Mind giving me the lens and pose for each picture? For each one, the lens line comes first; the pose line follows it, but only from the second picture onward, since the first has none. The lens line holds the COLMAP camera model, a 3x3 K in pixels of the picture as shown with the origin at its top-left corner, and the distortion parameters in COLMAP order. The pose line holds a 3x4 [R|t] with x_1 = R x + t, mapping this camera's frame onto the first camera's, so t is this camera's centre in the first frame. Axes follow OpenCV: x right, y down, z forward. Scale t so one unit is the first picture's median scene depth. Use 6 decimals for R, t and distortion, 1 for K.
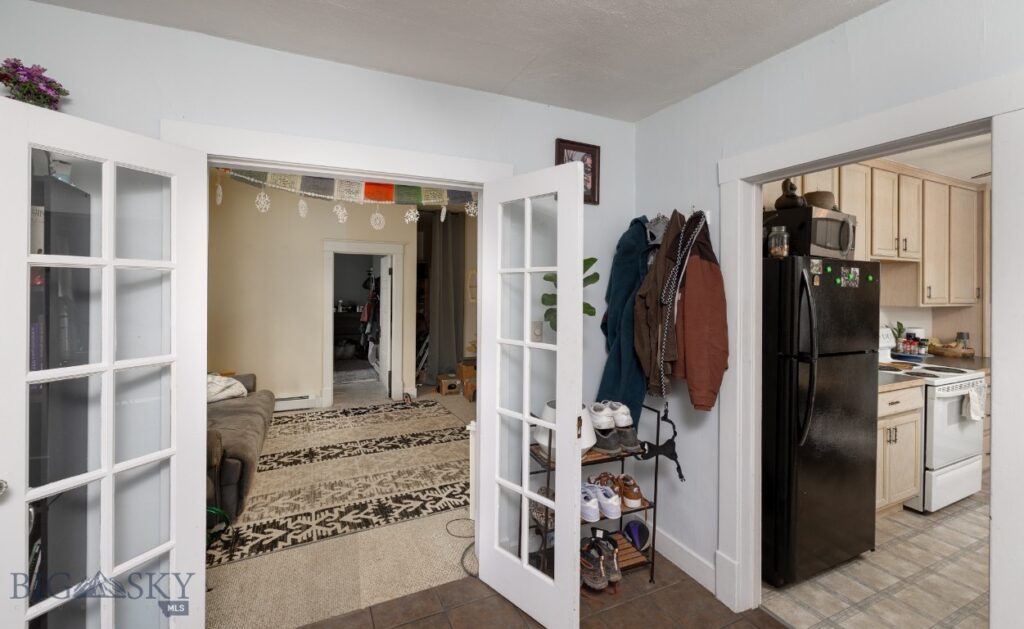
lens RADIAL K [[440.7, 0, 513.0], [0, 440.7, 293.3], [0, 0, 1]] dist [-0.000589, -0.000139]
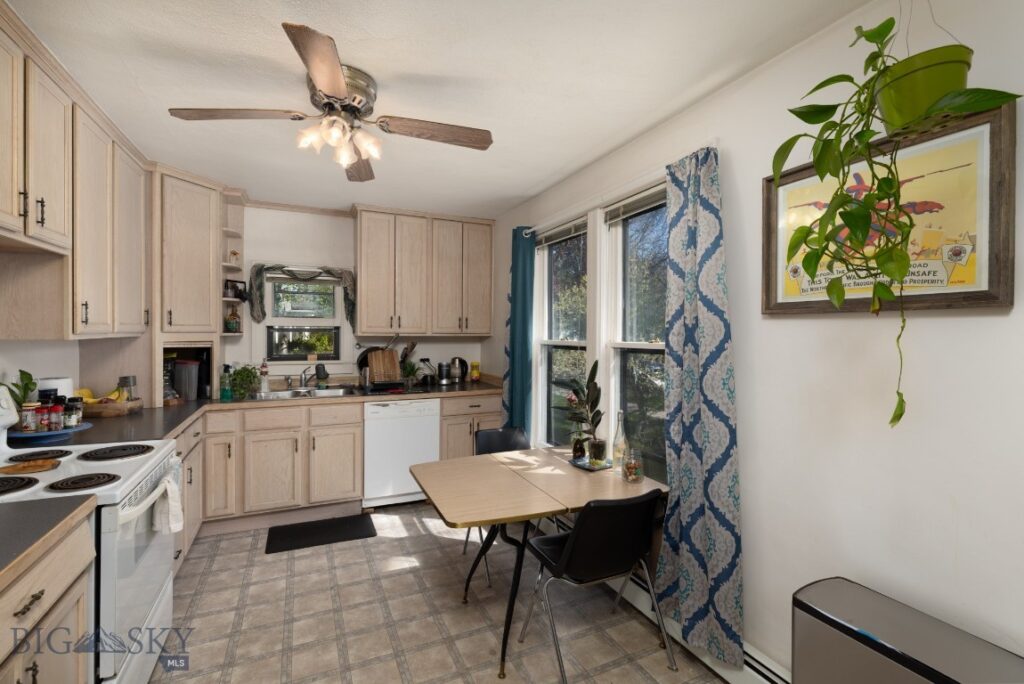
lens RADIAL K [[458.2, 0, 512.0], [0, 458.2, 331.1], [0, 0, 1]] dist [-0.000152, -0.000160]
pose [[0.015095, -0.013080, 0.999801, 0.363947], [-0.003331, 0.999908, 0.013132, 0.010308], [-0.999881, -0.003528, 0.015050, 0.437900]]
